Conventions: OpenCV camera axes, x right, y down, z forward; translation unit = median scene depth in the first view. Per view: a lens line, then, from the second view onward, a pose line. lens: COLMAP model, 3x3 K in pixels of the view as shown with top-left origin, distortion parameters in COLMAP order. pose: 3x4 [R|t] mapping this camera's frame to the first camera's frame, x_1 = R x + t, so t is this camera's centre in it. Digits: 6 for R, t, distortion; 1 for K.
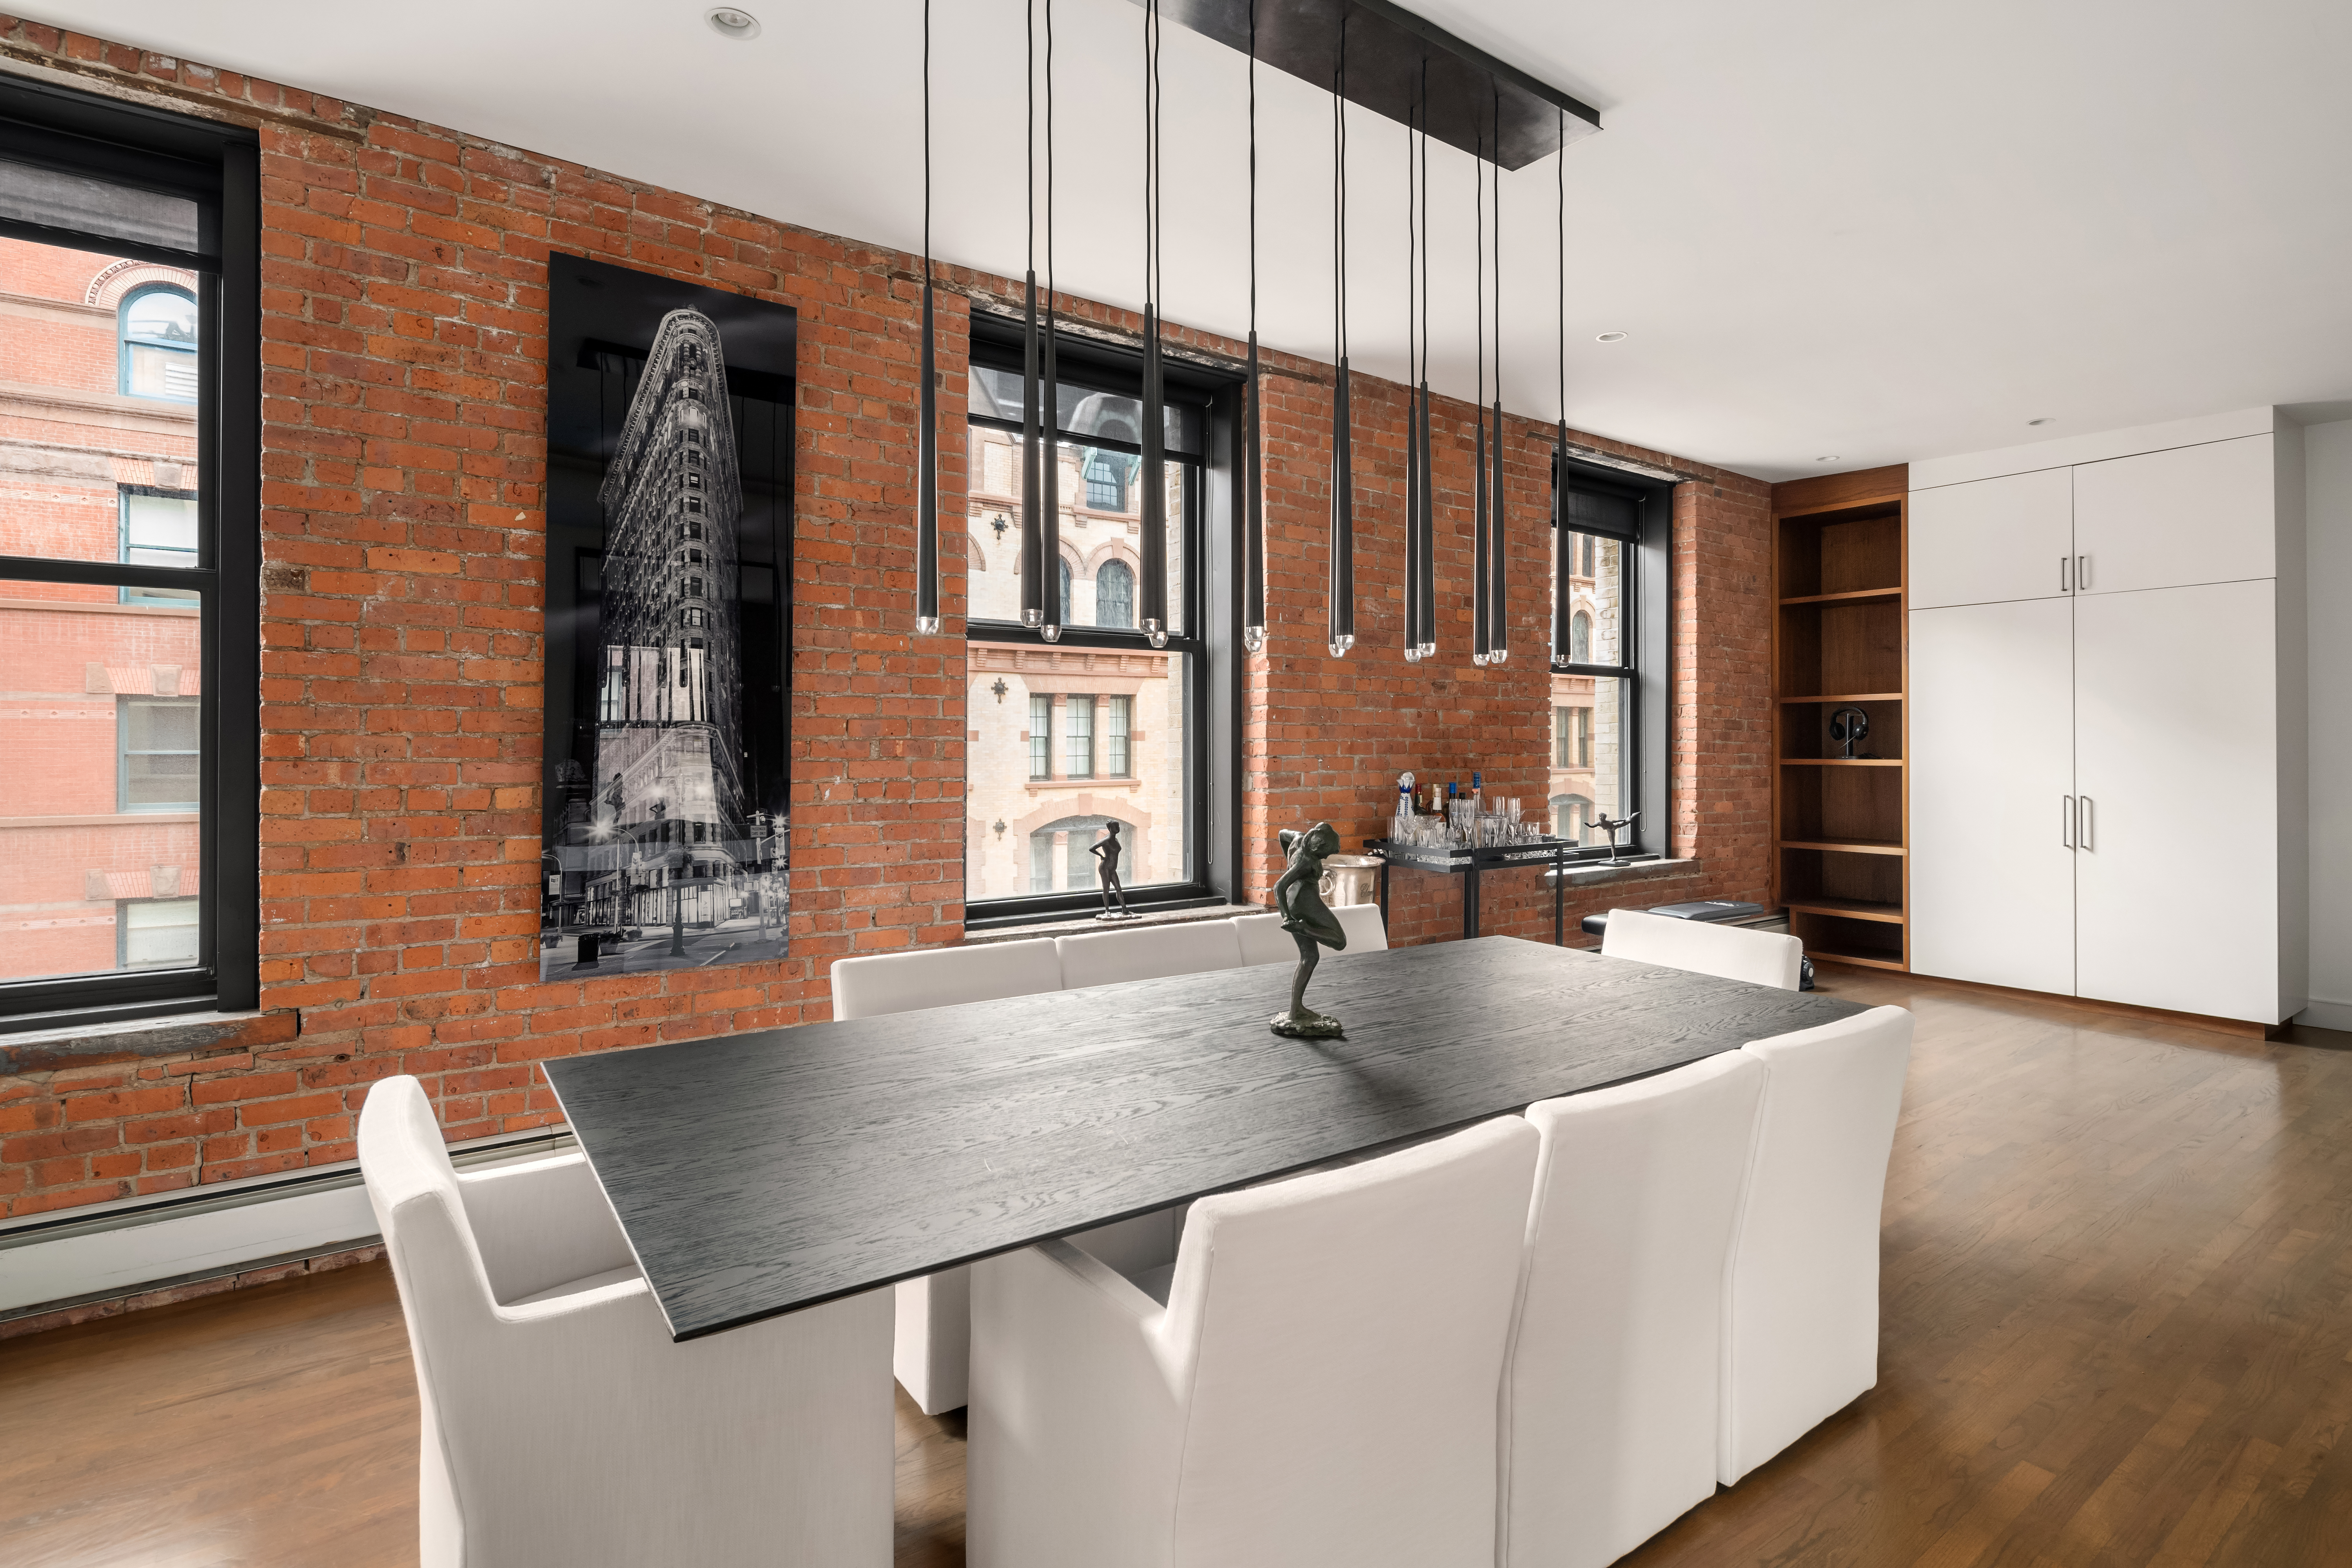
lens RADIAL K [[1152.9, 0, 1161.4], [0, 1152.9, 761.8], [0, 0, 1]] dist [0.002751, -0.003704]
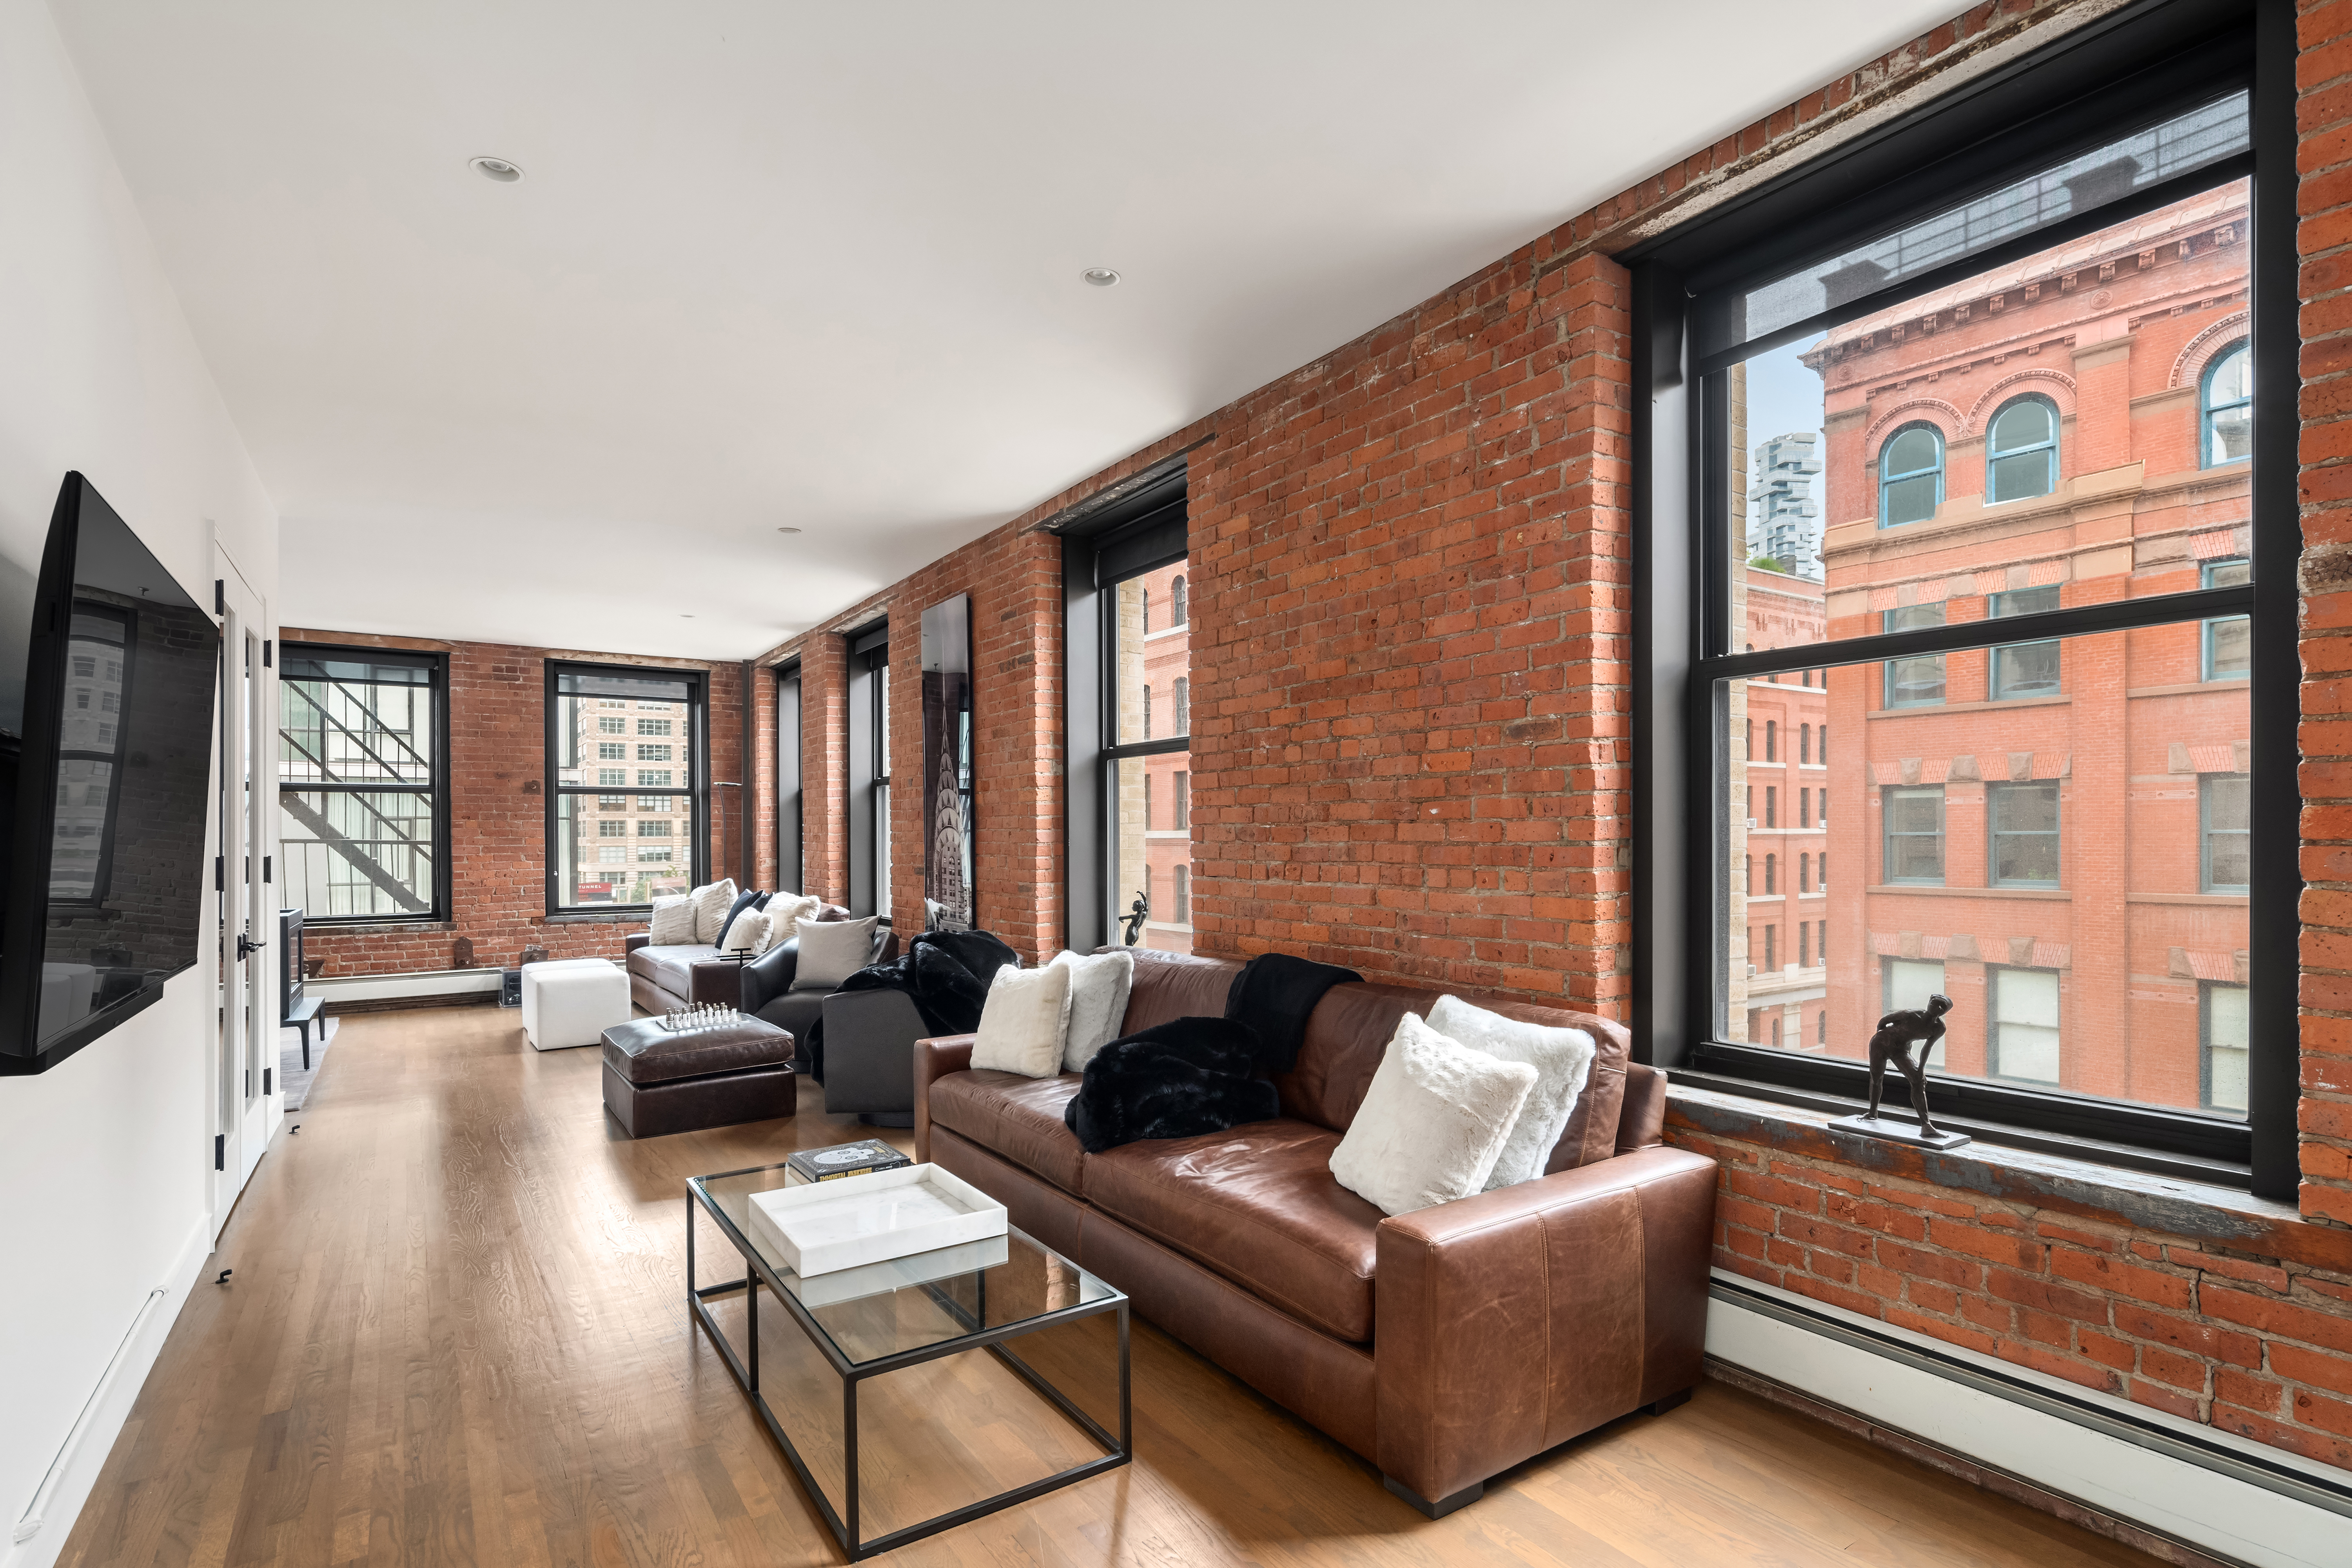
lens RADIAL K [[1152.9, 0, 1177.6], [0, 1152.9, 839.4], [0, 0, 1]] dist [0.002751, -0.003704]
pose [[-0.032495, 0.004656, -0.999461, -0.067875], [-0.004826, 0.999977, 0.004815, -0.003651], [0.999460, 0.004979, -0.032471, 0.294663]]
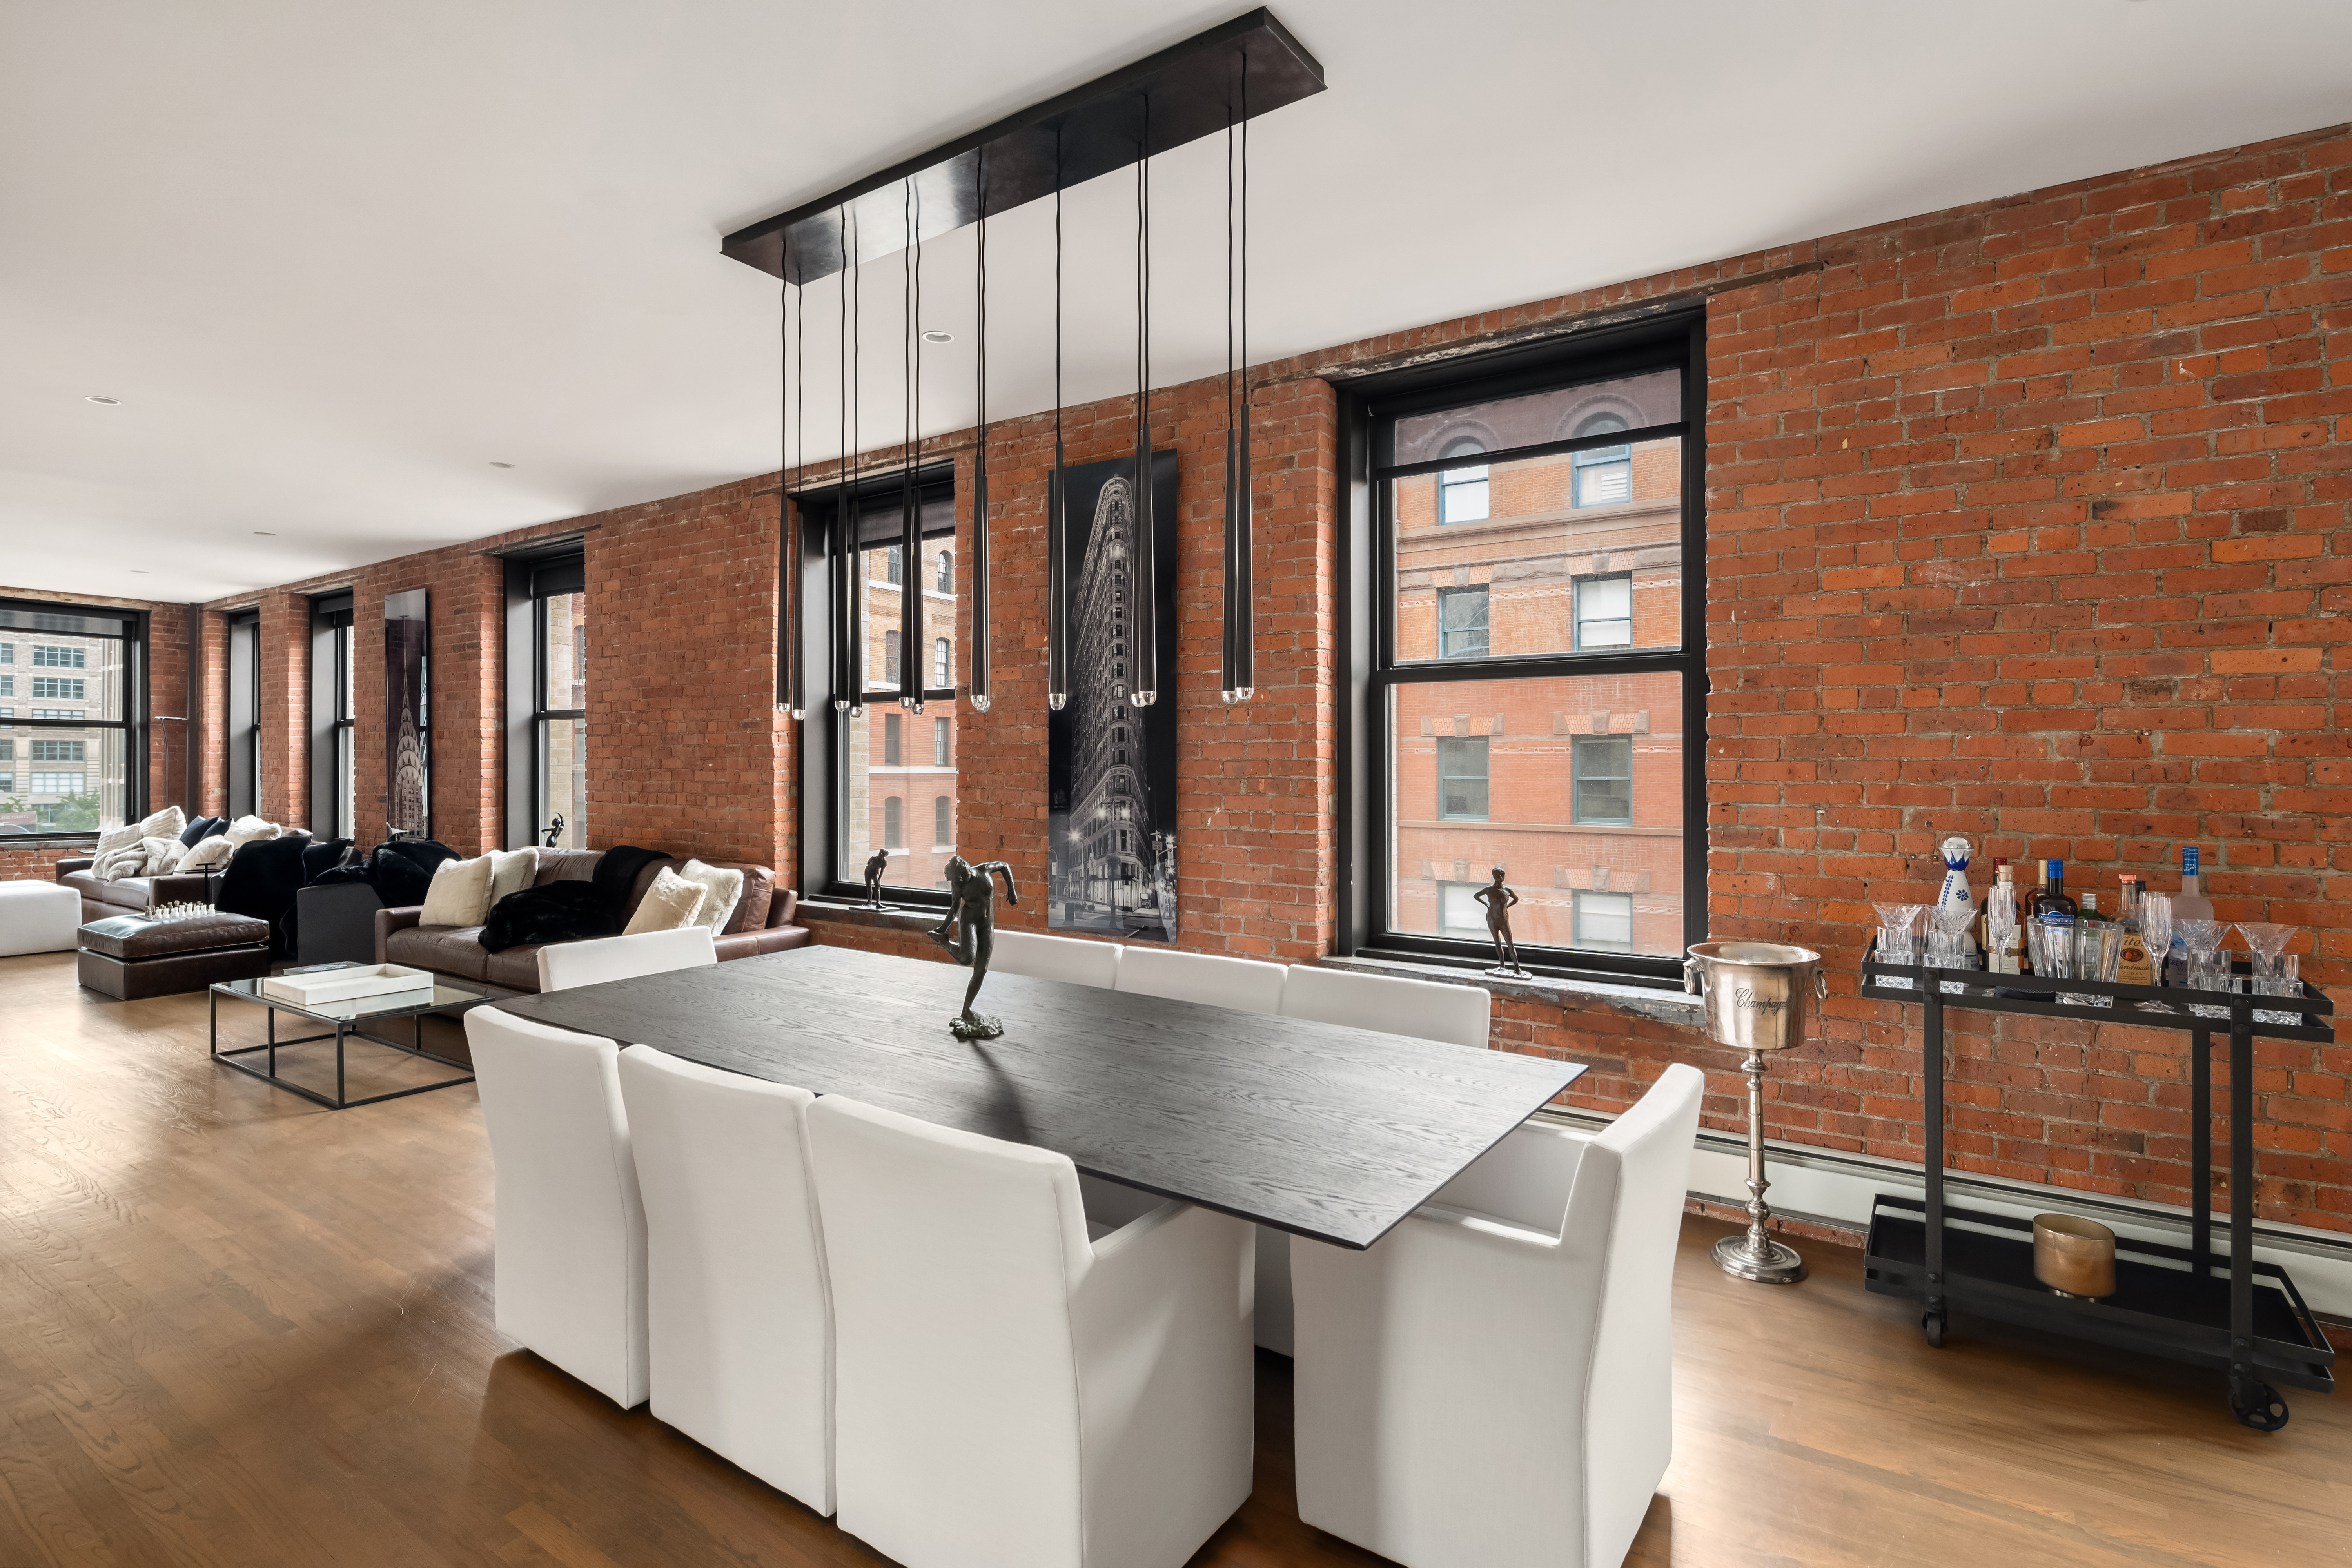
lens RADIAL K [[1152.9, 0, 1169.1], [0, 1152.9, 783.2], [0, 0, 1]] dist [0.002751, -0.003704]
pose [[0.337266, 0.013499, -0.941312, 0.916437], [-0.017912, 0.999808, 0.007920, -0.023436], [0.941239, 0.014190, 0.337444, 0.555157]]
